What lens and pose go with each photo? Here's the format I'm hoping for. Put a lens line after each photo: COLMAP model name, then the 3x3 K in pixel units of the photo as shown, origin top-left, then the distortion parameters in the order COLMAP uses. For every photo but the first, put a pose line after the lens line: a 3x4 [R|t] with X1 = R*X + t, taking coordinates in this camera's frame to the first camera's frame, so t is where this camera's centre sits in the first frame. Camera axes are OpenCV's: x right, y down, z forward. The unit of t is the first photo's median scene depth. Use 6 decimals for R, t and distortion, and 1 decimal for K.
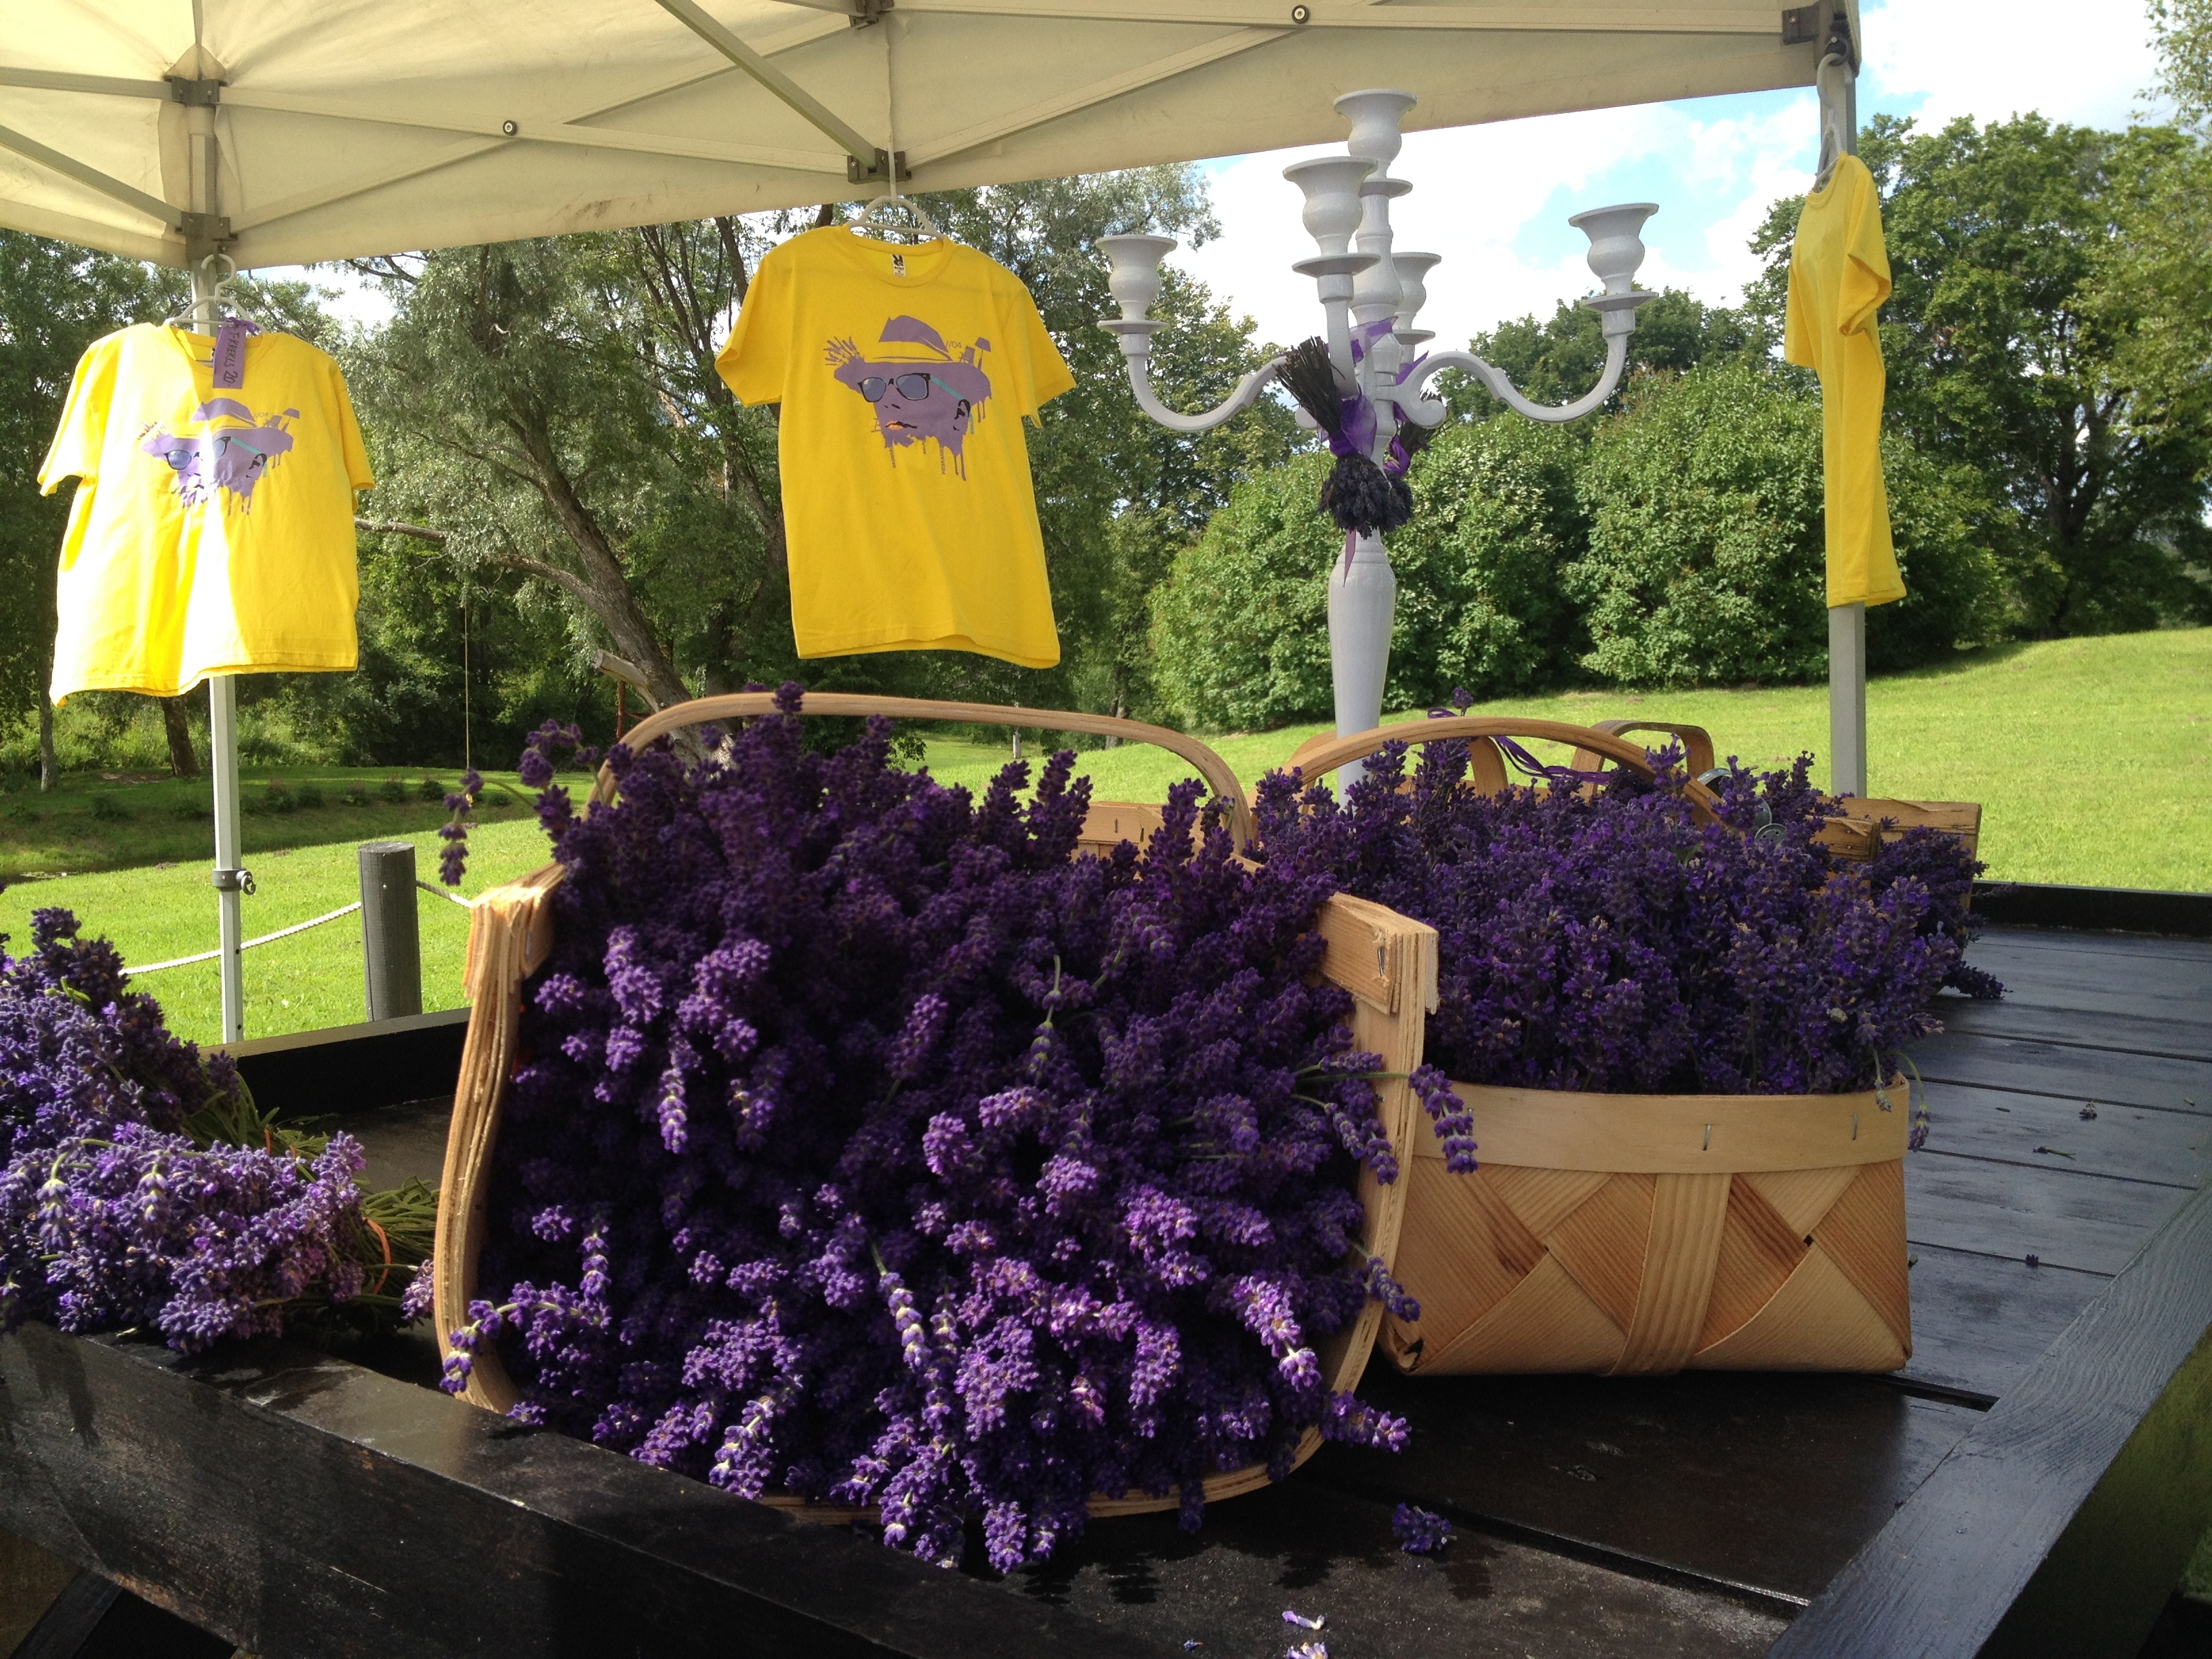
lens RADIAL K [[2077.9, 0, 1155.1], [0, 2077.9, 811.0], [0, 0, 1]] dist [0.058788, -0.001014]
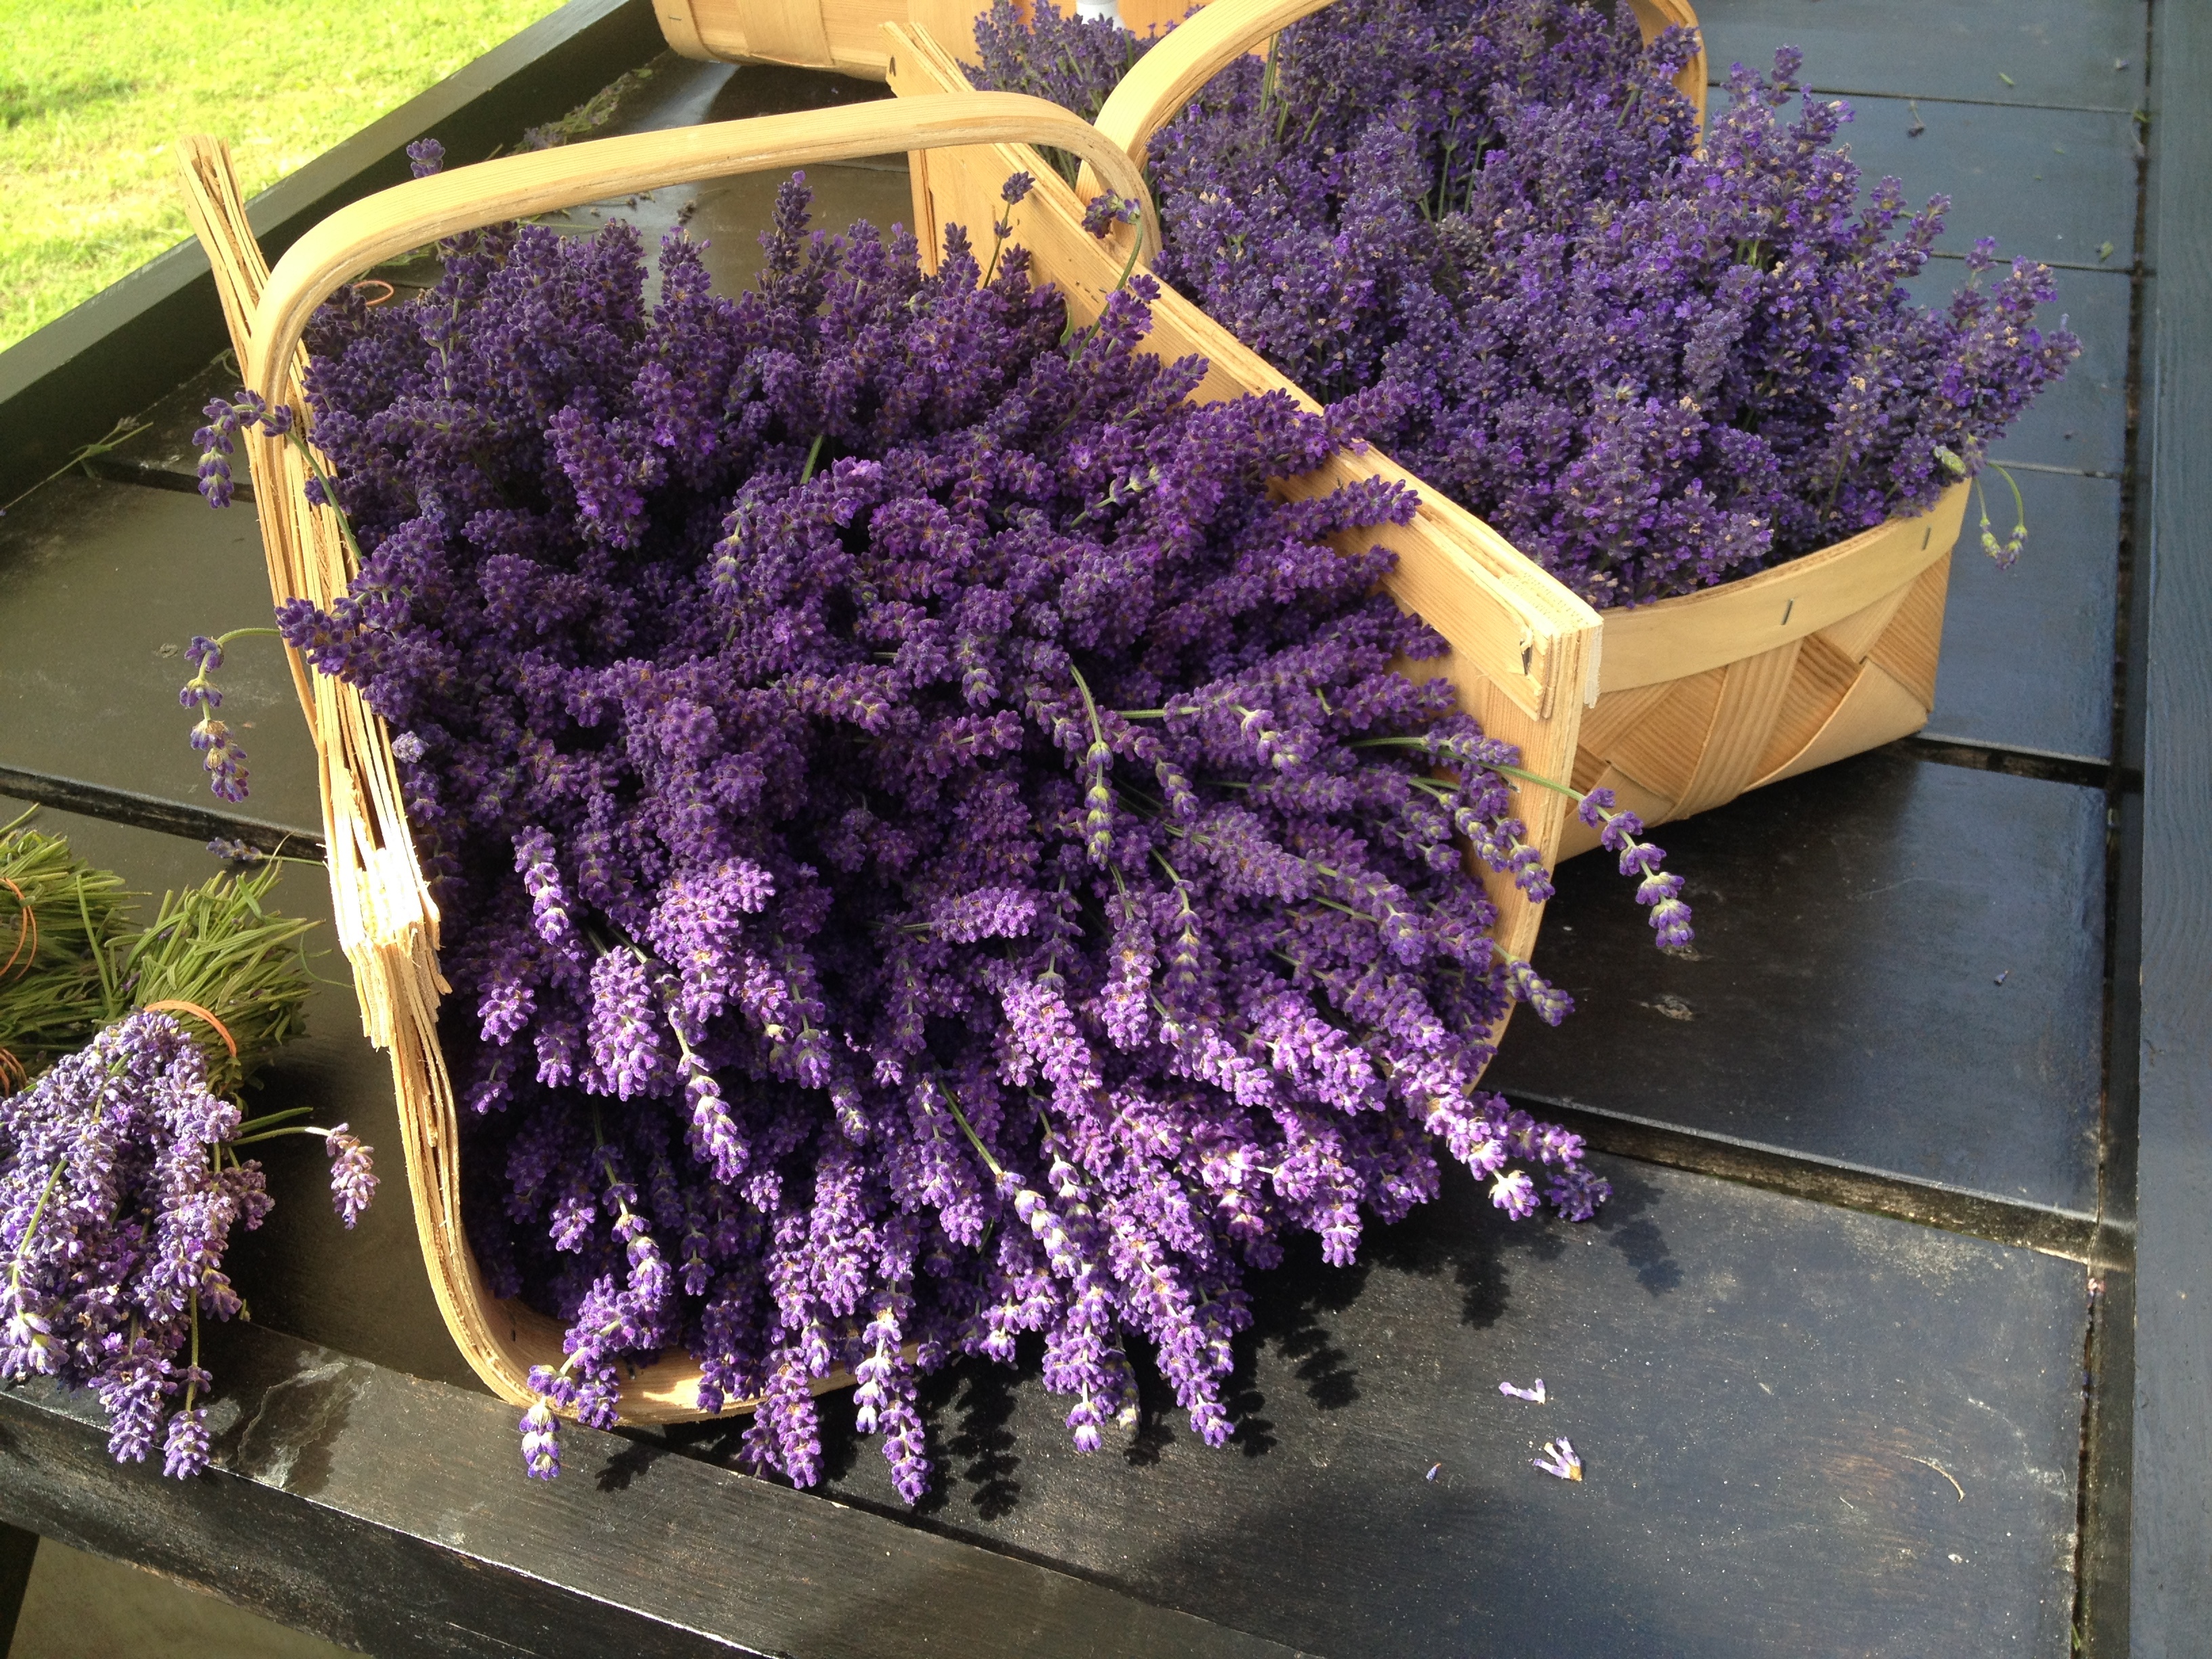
lens RADIAL K [[2077.9, 0, 1155.1], [0, 2077.9, 811.0], [0, 0, 1]] dist [0.058788, -0.001014]
pose [[0.963922, -0.222105, 0.146709, -0.030688], [0.101605, 0.816430, 0.568435, -0.068737], [-0.246030, -0.533021, 0.809542, 0.076238]]
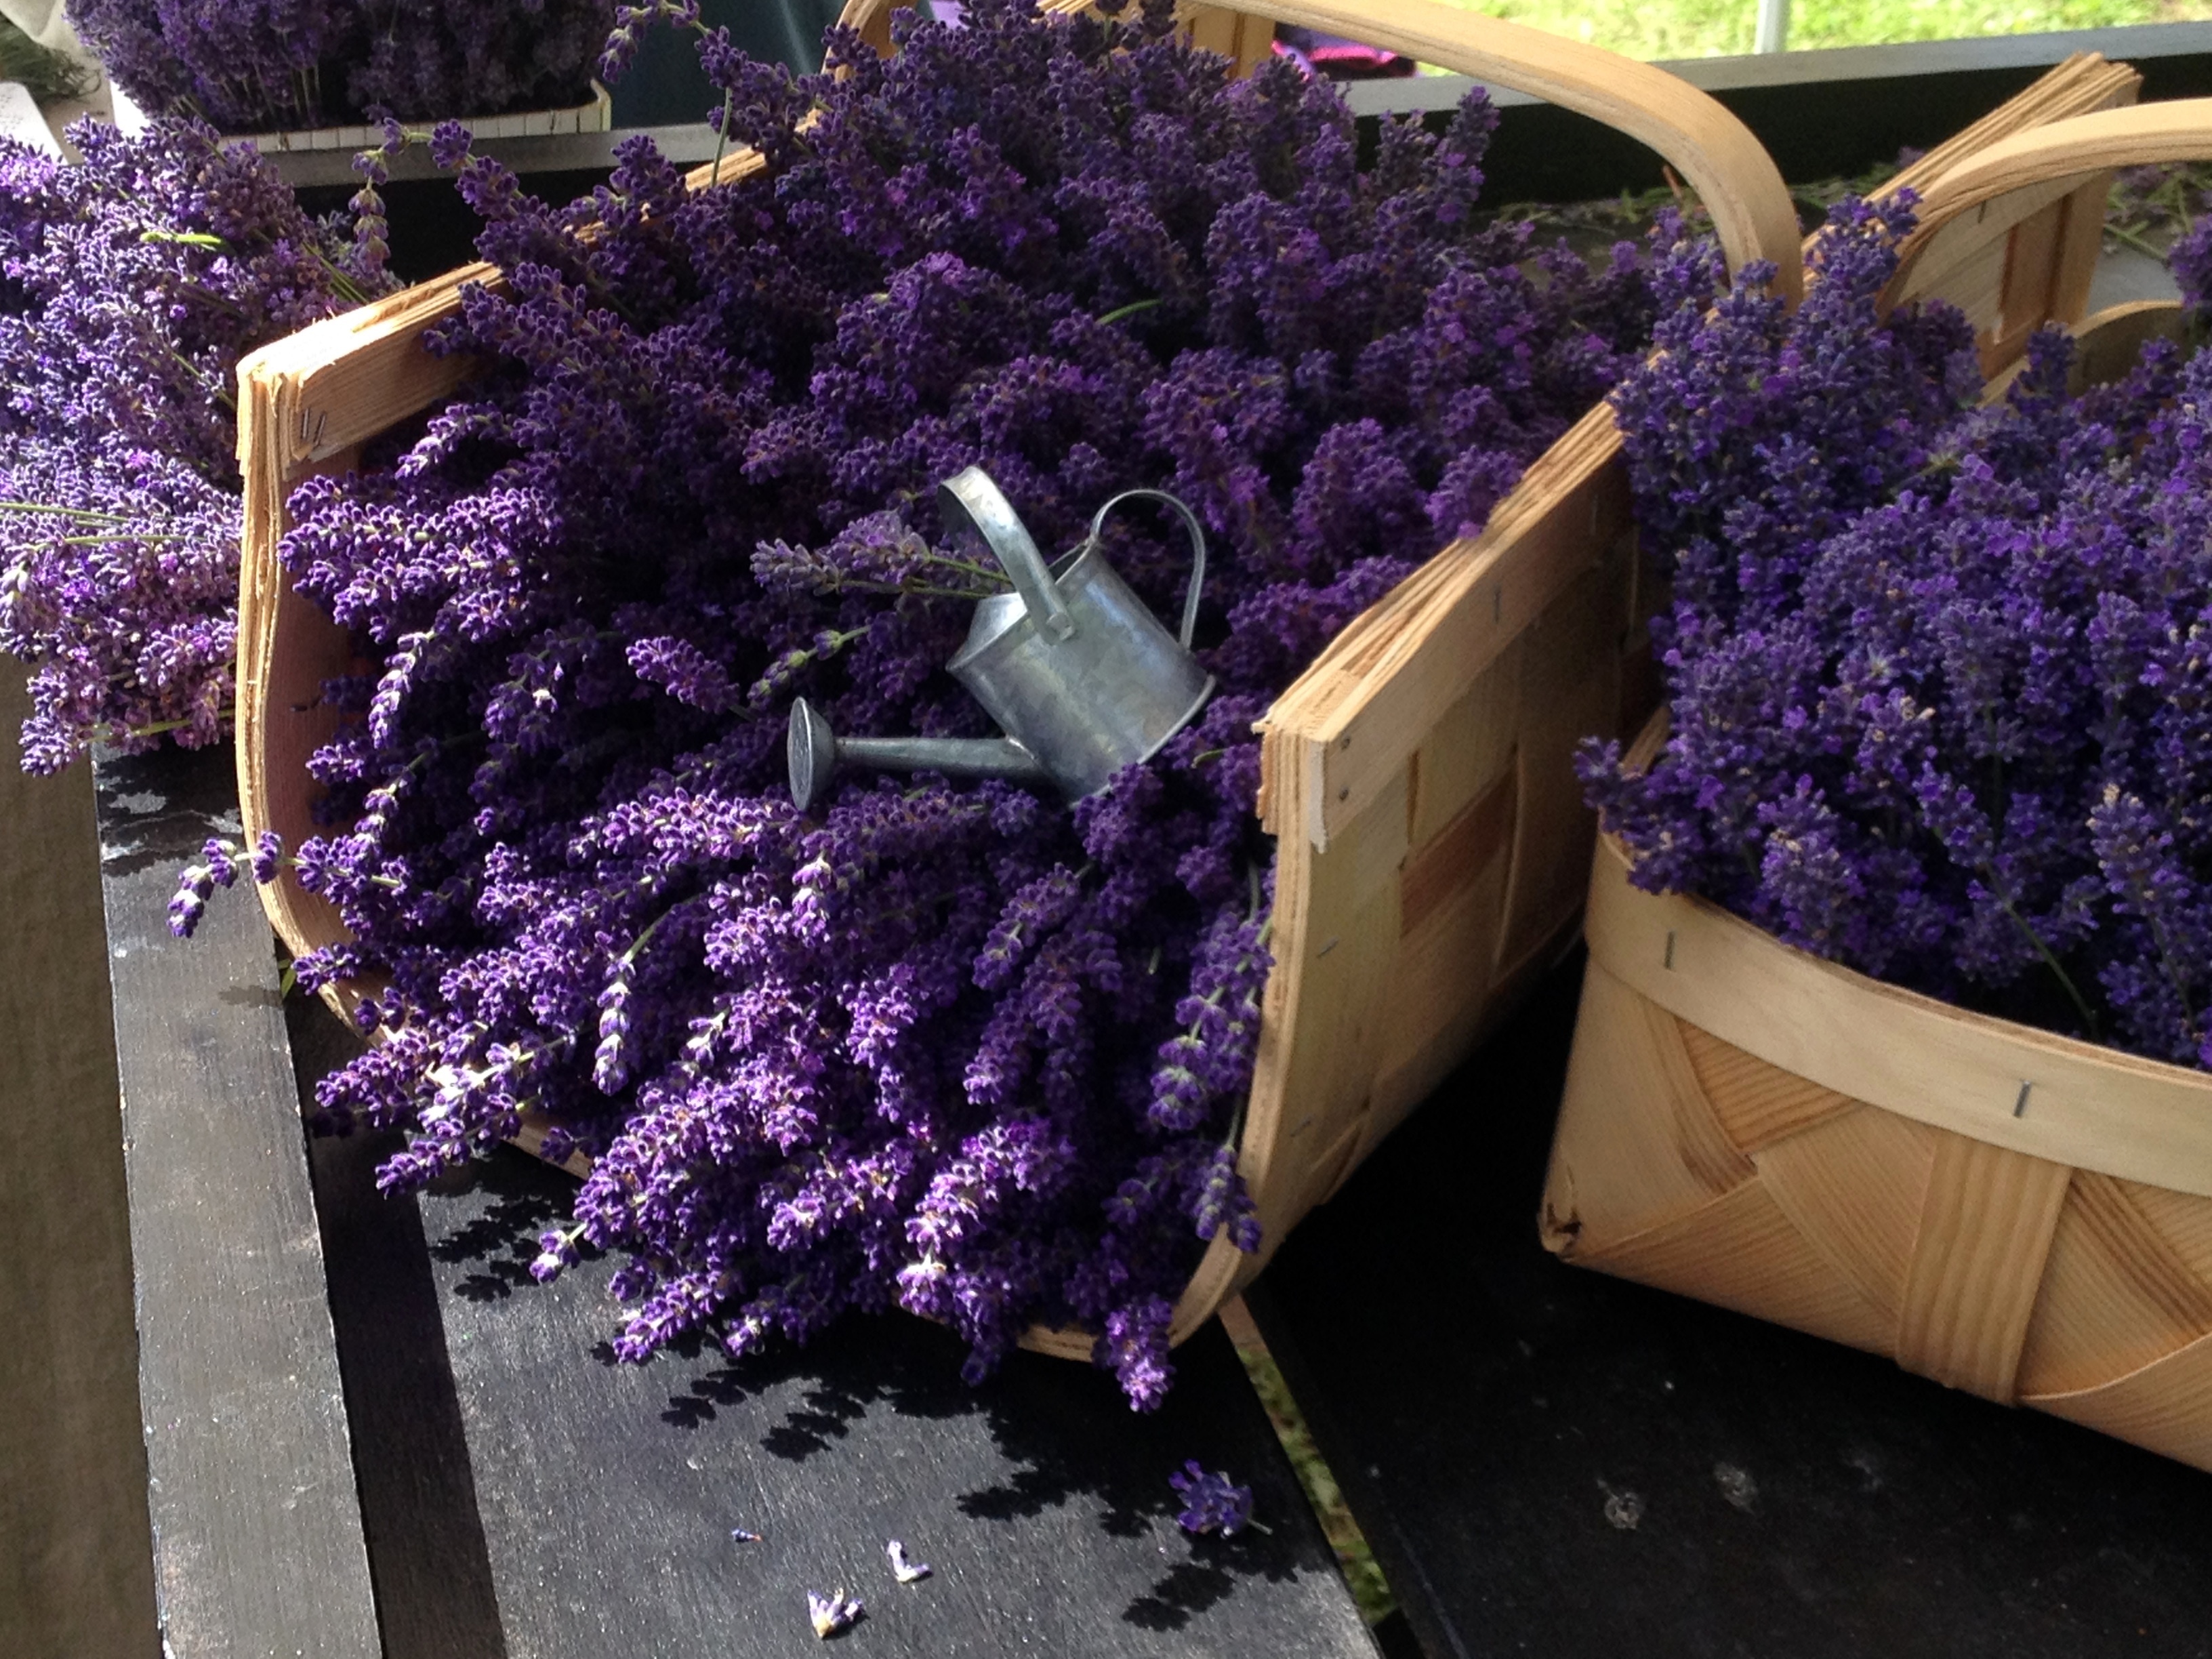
lens RADIAL K [[3941.7, 0, 1106.0], [0, 3941.7, 829.5], [0, 0, 1]] dist [0.181559, -0.280468]
pose [[0.772189, 0.303931, -0.557988, 0.155261], [-0.055128, 0.906913, 0.417697, -0.084189], [0.632997, -0.291780, 0.717063, 0.016446]]
